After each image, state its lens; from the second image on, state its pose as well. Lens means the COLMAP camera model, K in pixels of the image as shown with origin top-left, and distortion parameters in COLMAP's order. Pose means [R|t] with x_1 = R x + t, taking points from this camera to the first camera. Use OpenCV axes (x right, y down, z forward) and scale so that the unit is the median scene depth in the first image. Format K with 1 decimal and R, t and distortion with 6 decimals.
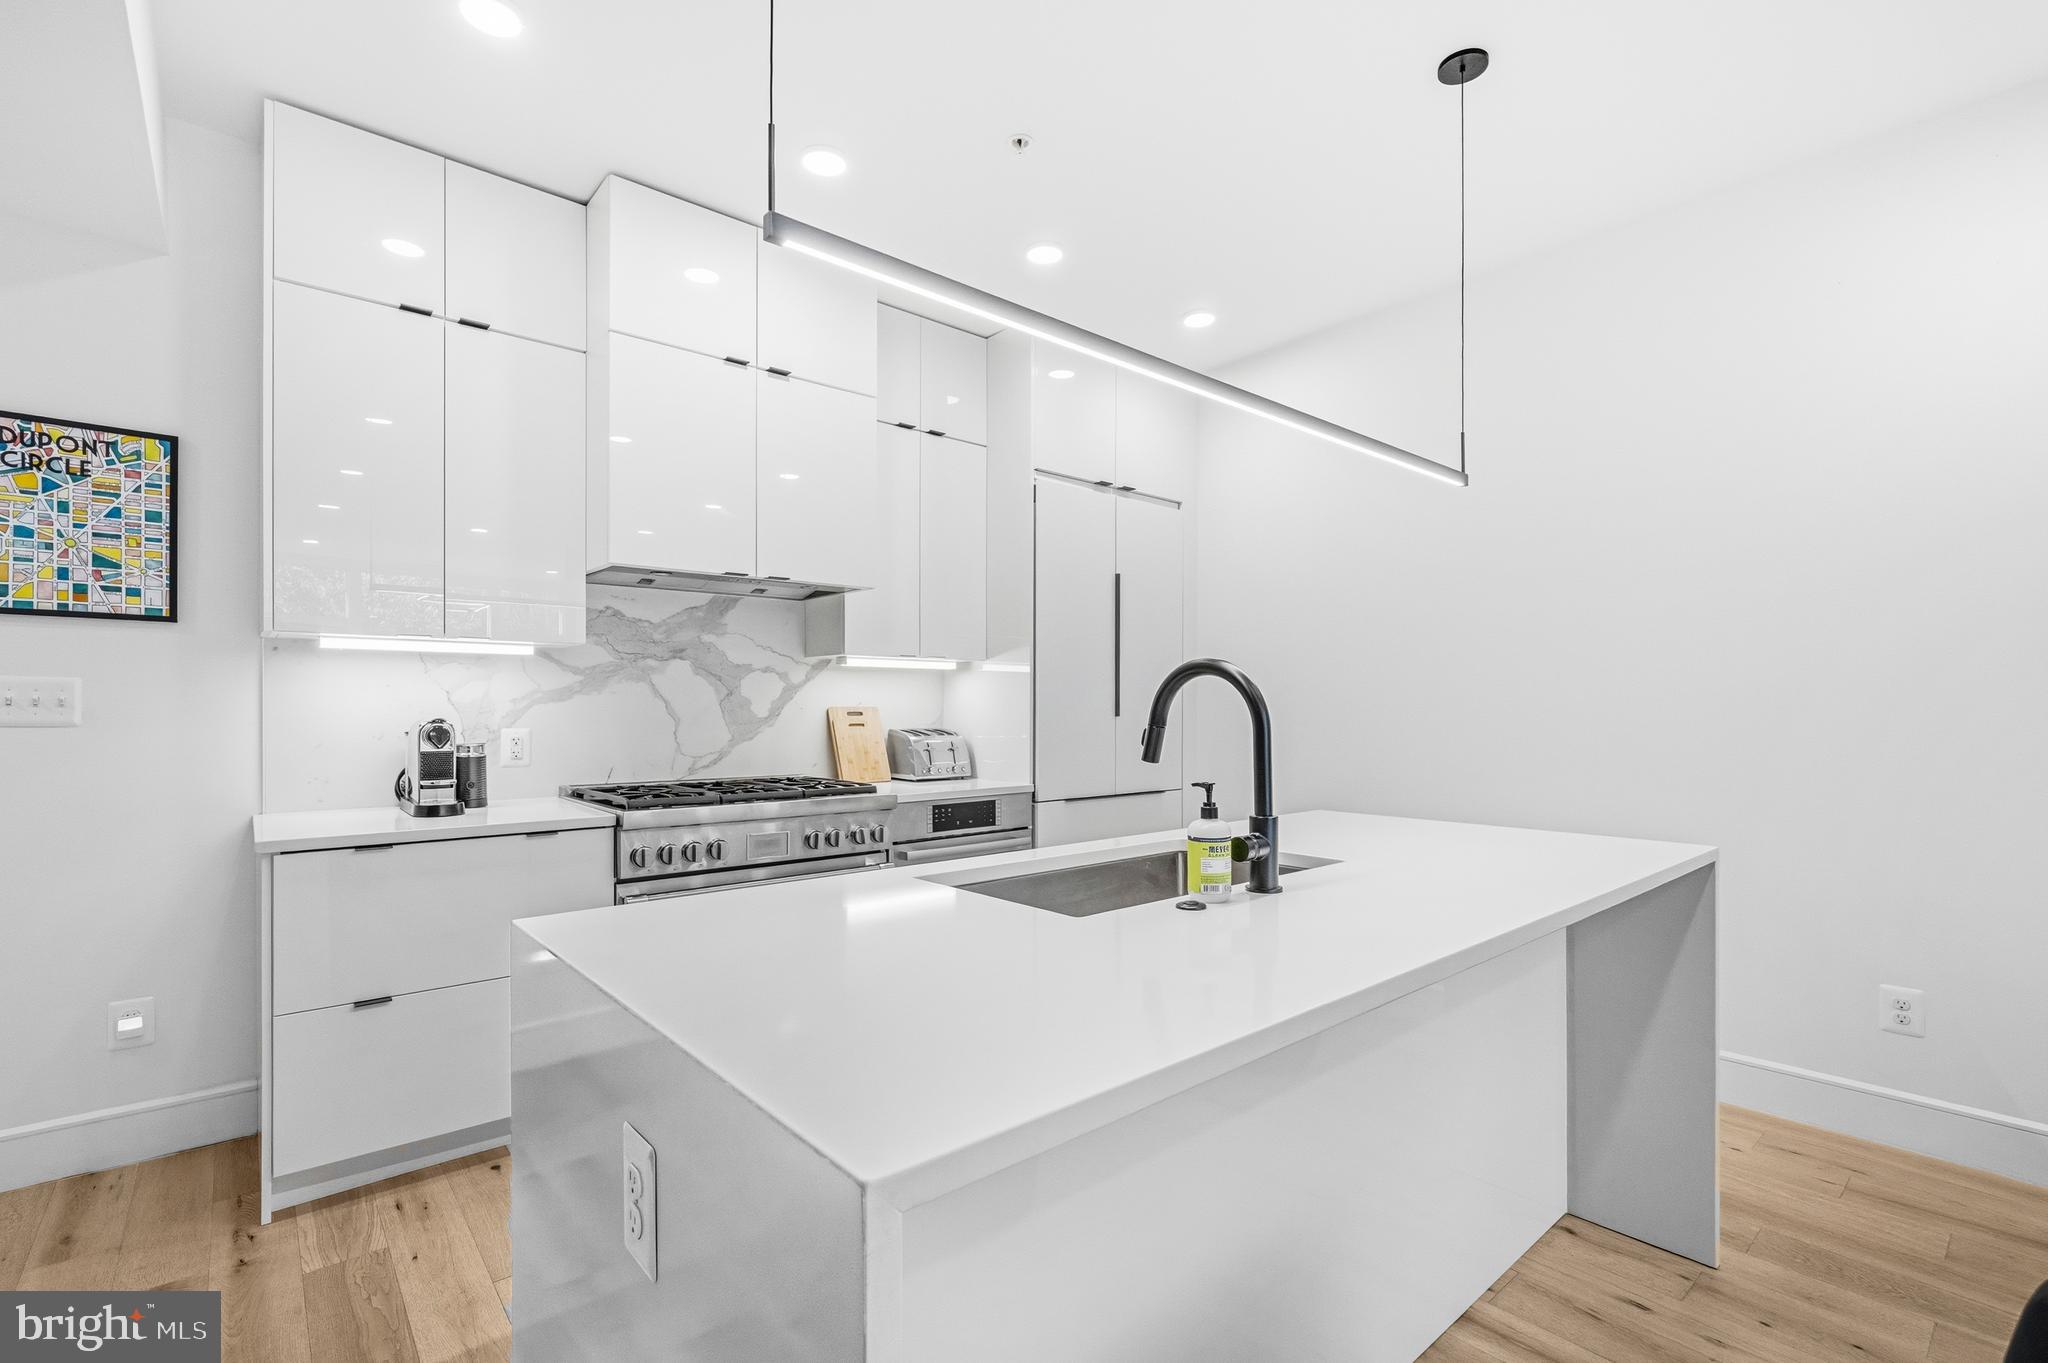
lens RADIAL K [[917.0, 0, 1025.9], [0, 917.0, 699.7], [0, 0, 1]] dist [0.008306, -0.000940]
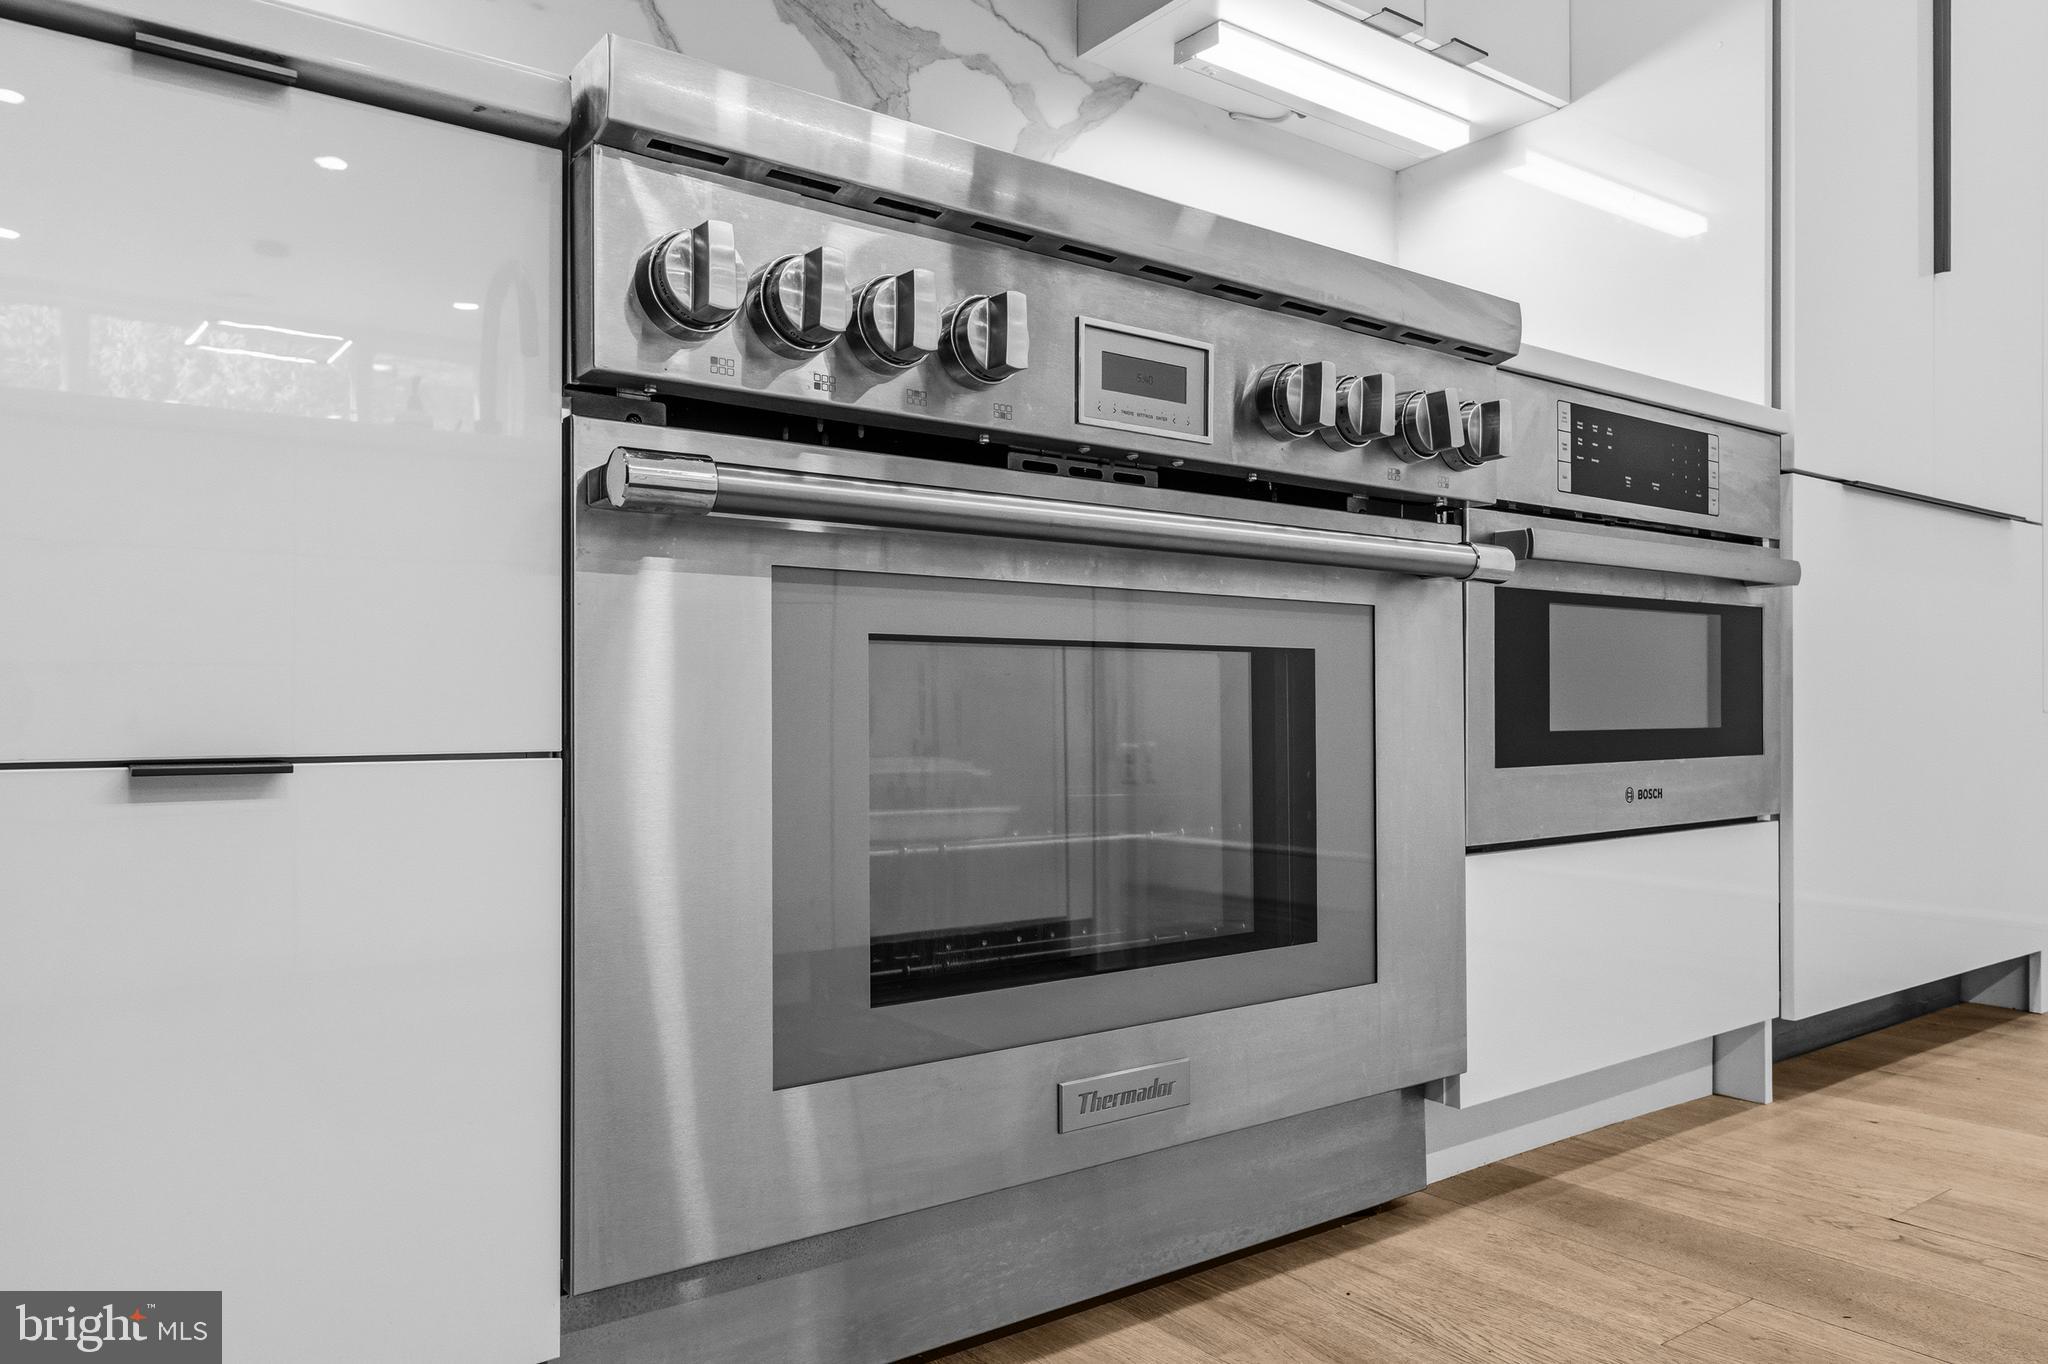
lens RADIAL K [[1398.1, 0, 1021.2], [0, 1398.1, 682.1], [0, 0, 1]] dist [0.003922, -0.000998]
pose [[0.997414, -0.000023, -0.071872, -0.257080], [-0.000144, 0.999997, -0.002320, 0.214714], [0.071872, 0.002325, 0.997411, 0.552508]]
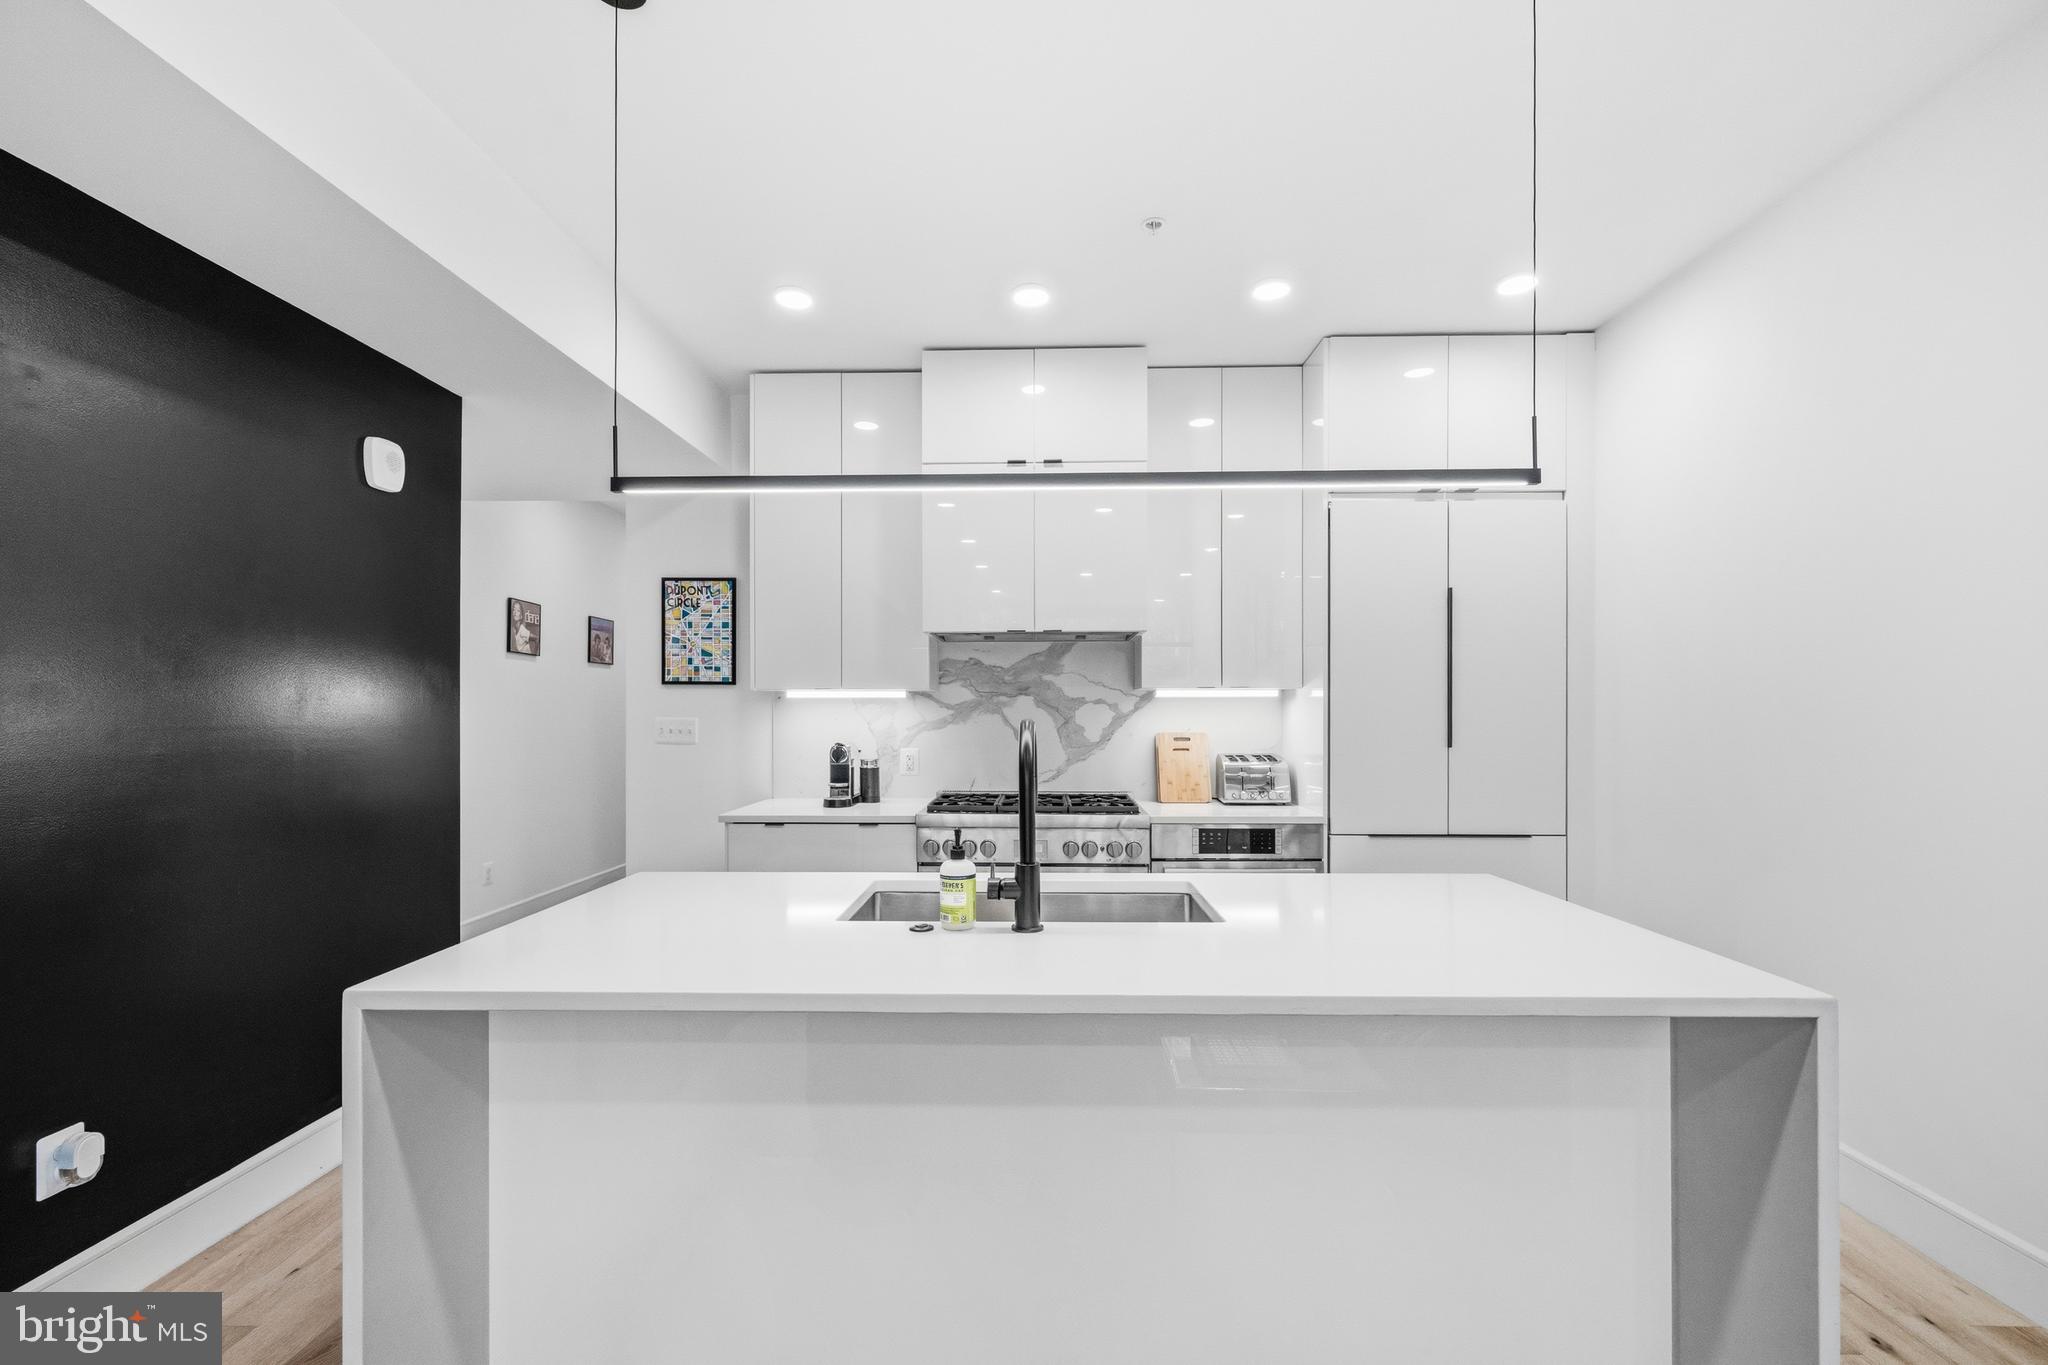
lens RADIAL K [[890.4, 0, 1014.2], [0, 890.4, 714.3], [0, 0, 1]] dist [-0.001030, 0.000093]
pose [[0.740469, 0.001978, -0.672088, 0.455861], [0.006509, 0.999928, 0.010114, -0.031978], [0.672059, -0.011864, 0.740403, 0.085422]]
